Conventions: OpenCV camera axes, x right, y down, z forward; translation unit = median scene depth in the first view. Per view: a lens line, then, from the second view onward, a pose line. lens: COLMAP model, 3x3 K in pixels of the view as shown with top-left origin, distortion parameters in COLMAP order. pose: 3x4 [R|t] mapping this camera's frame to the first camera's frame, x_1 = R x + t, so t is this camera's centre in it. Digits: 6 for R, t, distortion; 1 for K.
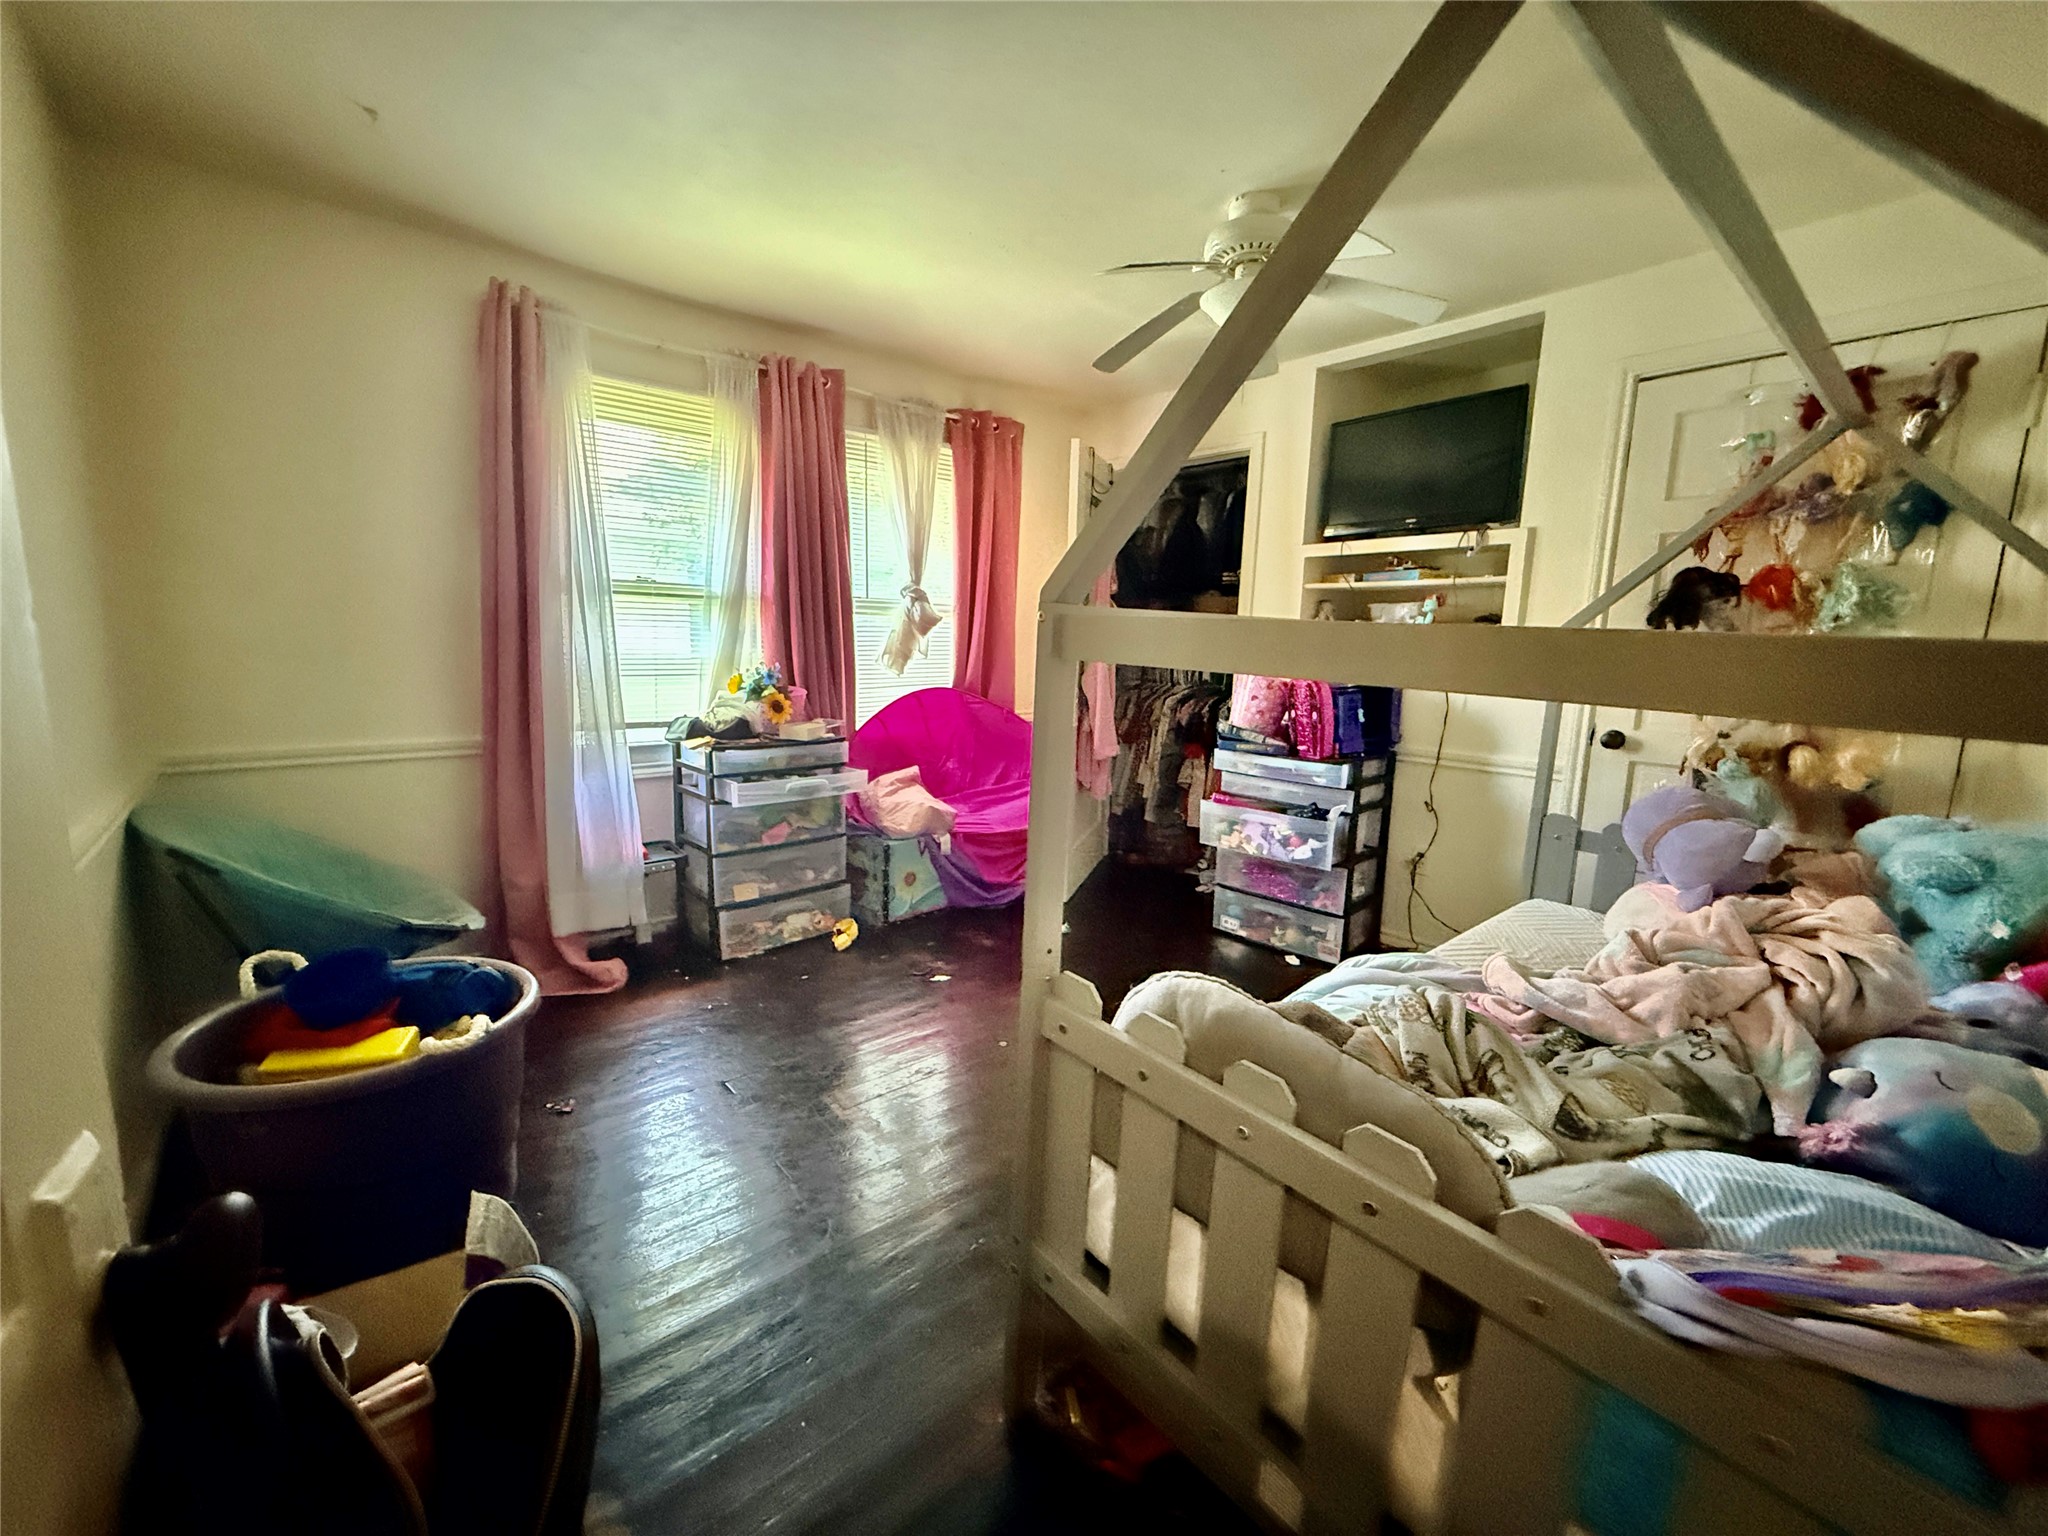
lens RADIAL K [[815.6, 0, 1020.8], [0, 815.6, 769.0], [0, 0, 1]] dist [-0.000734, 0.000319]
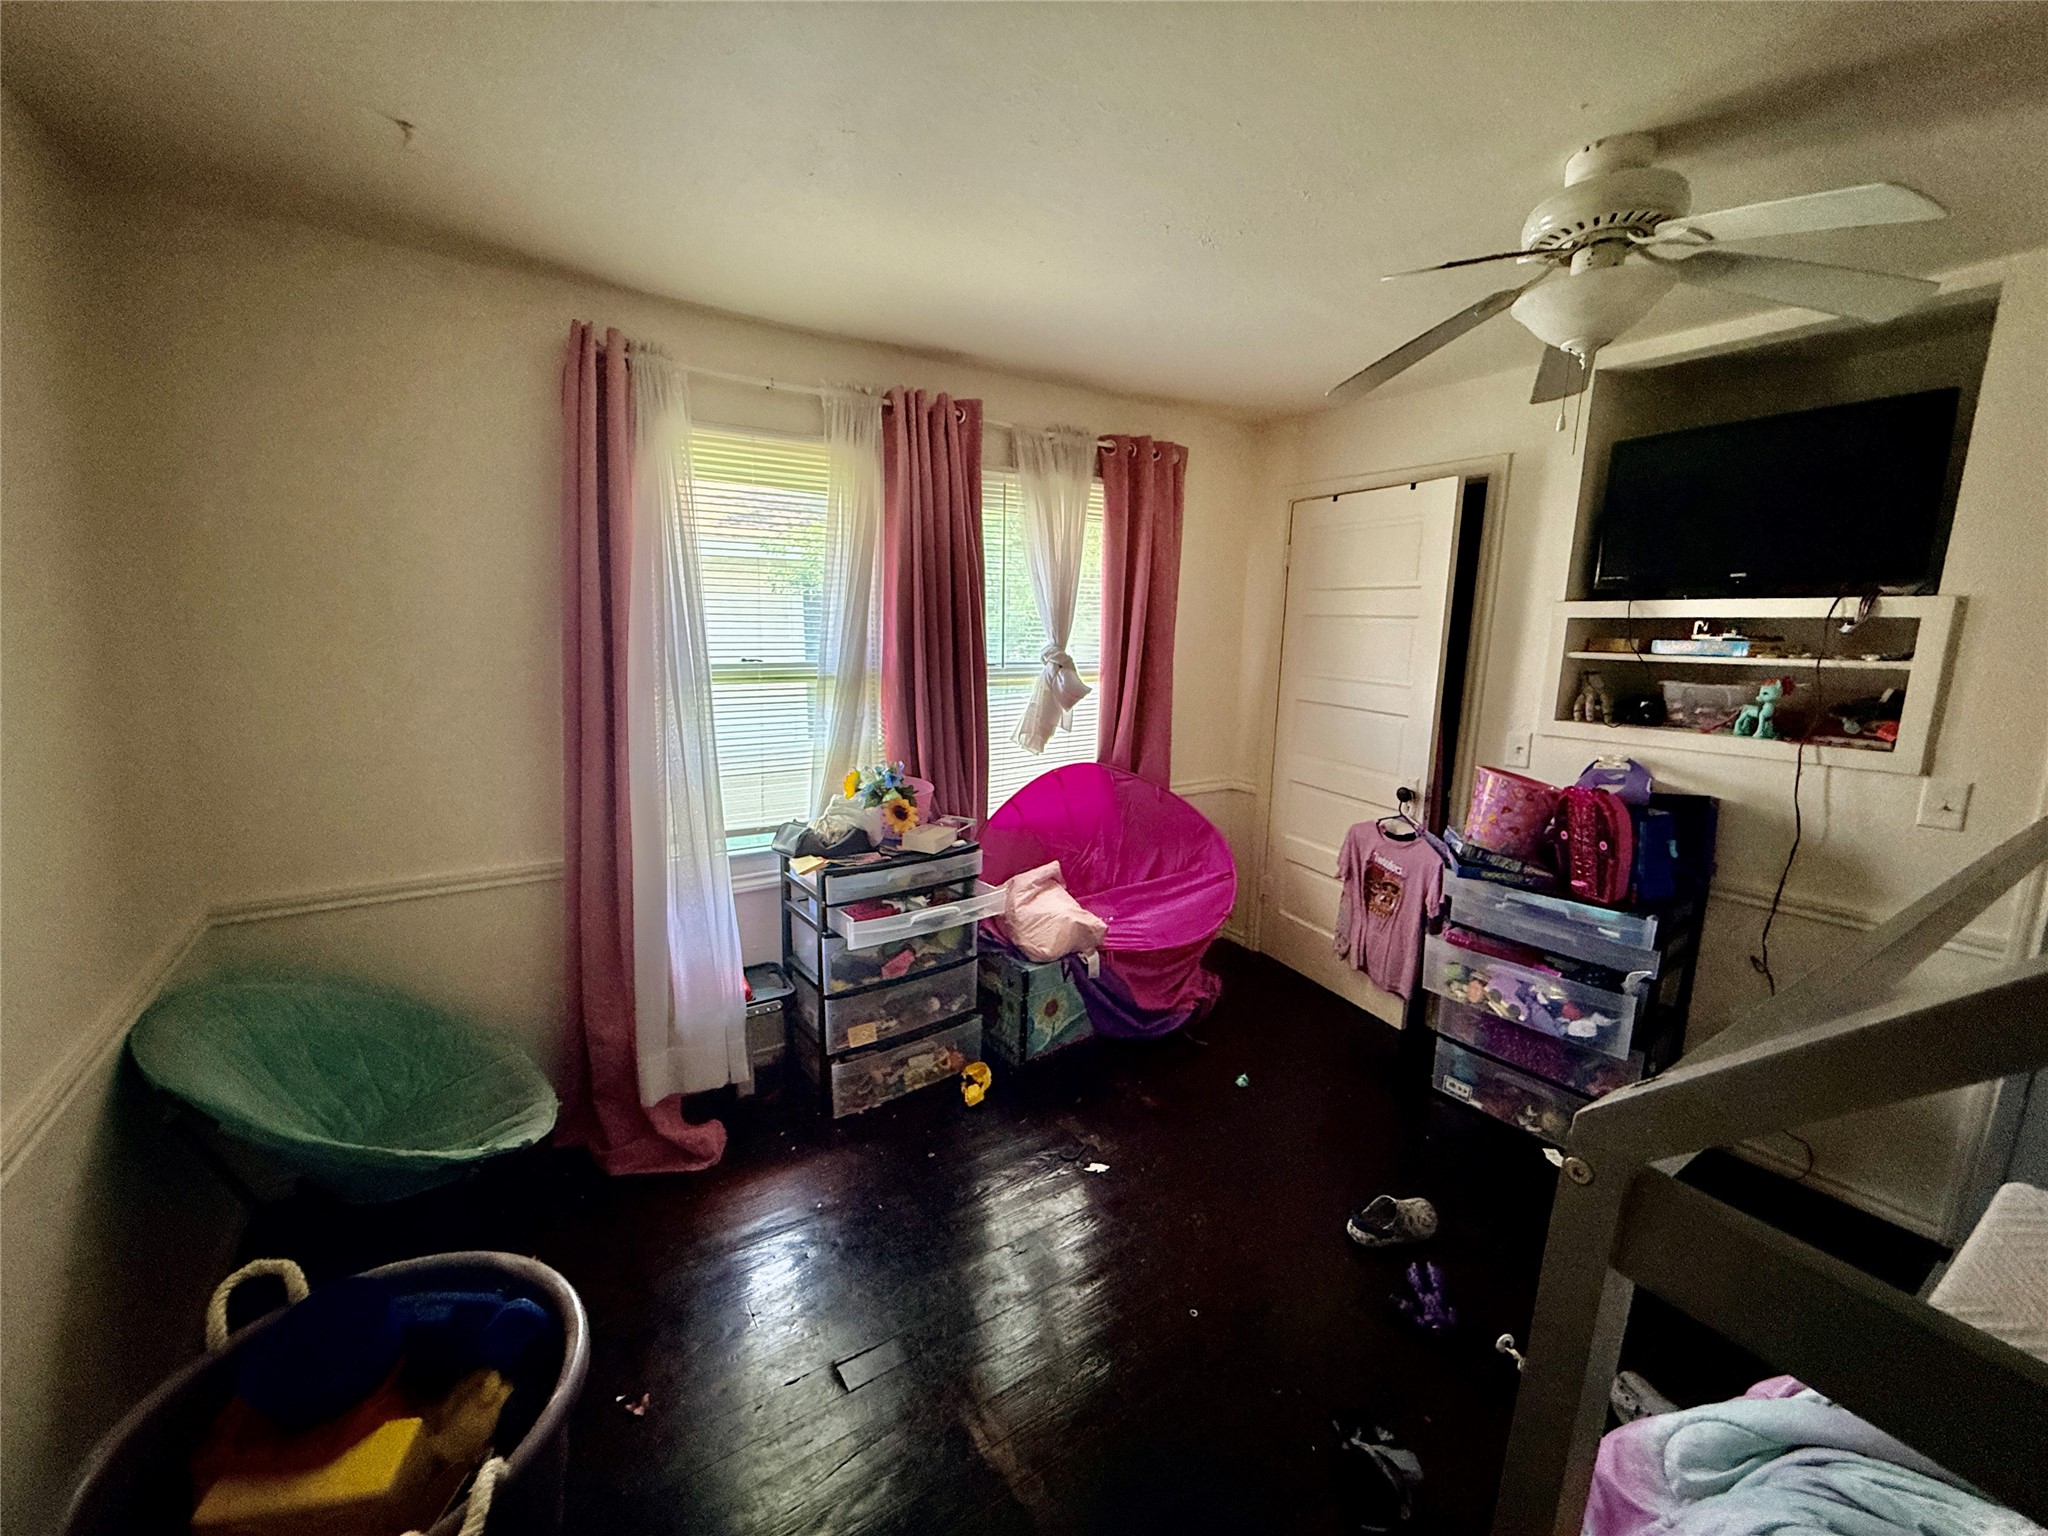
lens RADIAL K [[817.3, 0, 1022.4], [0, 817.3, 769.3], [0, 0, 1]] dist [0.001242, 0.000331]
pose [[0.992033, 0.013737, -0.125229, -0.068958], [-0.011807, 0.999800, 0.016148, -0.132898], [0.125426, -0.014540, 0.991996, 0.182000]]
